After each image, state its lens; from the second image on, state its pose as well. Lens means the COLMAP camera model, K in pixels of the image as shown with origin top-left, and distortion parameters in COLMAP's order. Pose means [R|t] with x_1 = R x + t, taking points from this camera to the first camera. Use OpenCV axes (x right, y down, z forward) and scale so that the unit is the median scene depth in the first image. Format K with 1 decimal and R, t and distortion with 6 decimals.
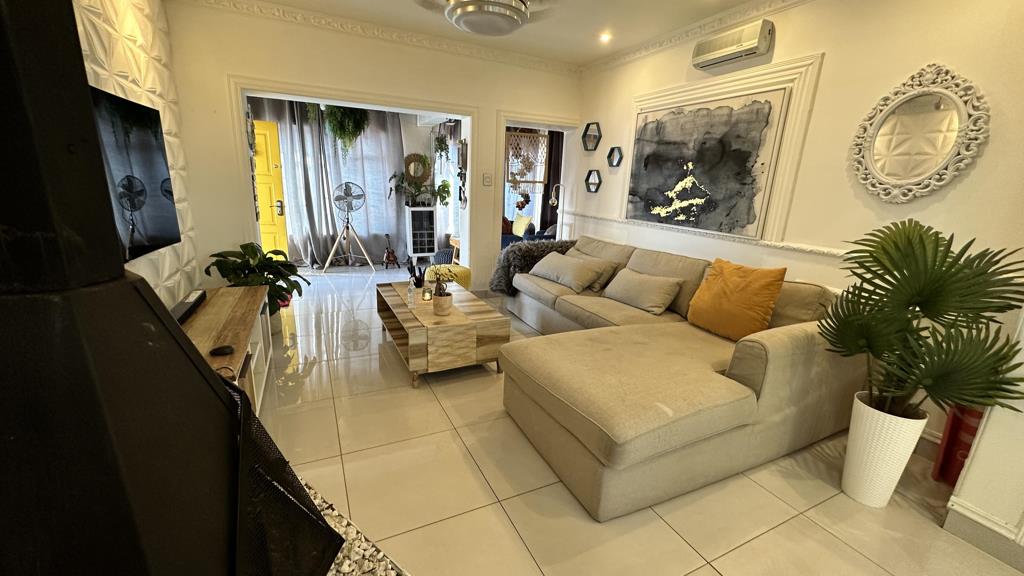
lens RADIAL K [[404.6, 0, 511.1], [0, 404.6, 289.7], [0, 0, 1]] dist [-0.003709, -0.000116]
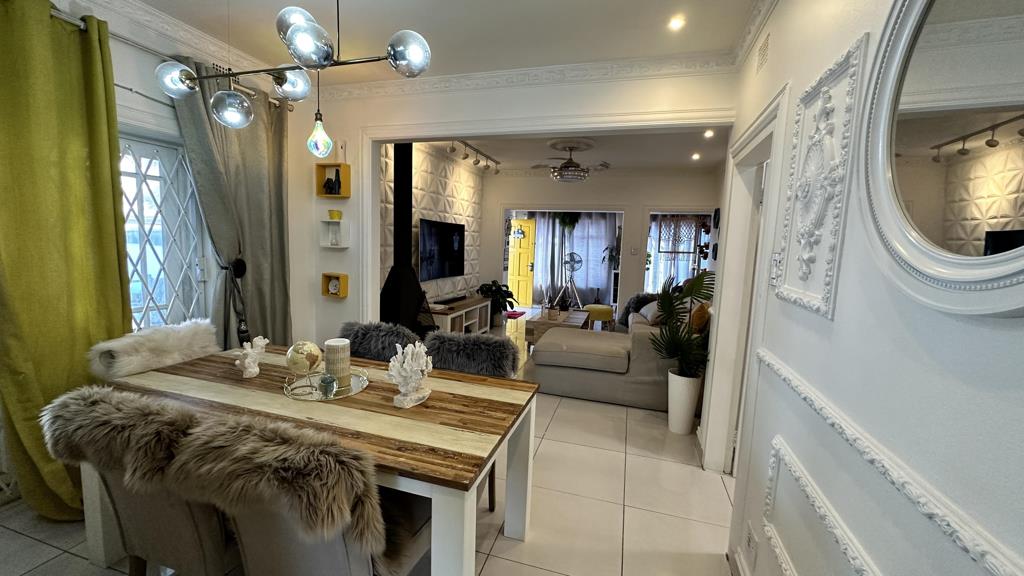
lens RADIAL K [[404.6, 0, 512.8], [0, 404.6, 290.4], [0, 0, 1]] dist [-0.003709, -0.000116]
pose [[0.724297, 0.059690, -0.686900, 0.540755], [-0.179835, 0.978117, -0.104629, 0.087875], [0.665623, 0.199311, 0.719181, -0.266572]]
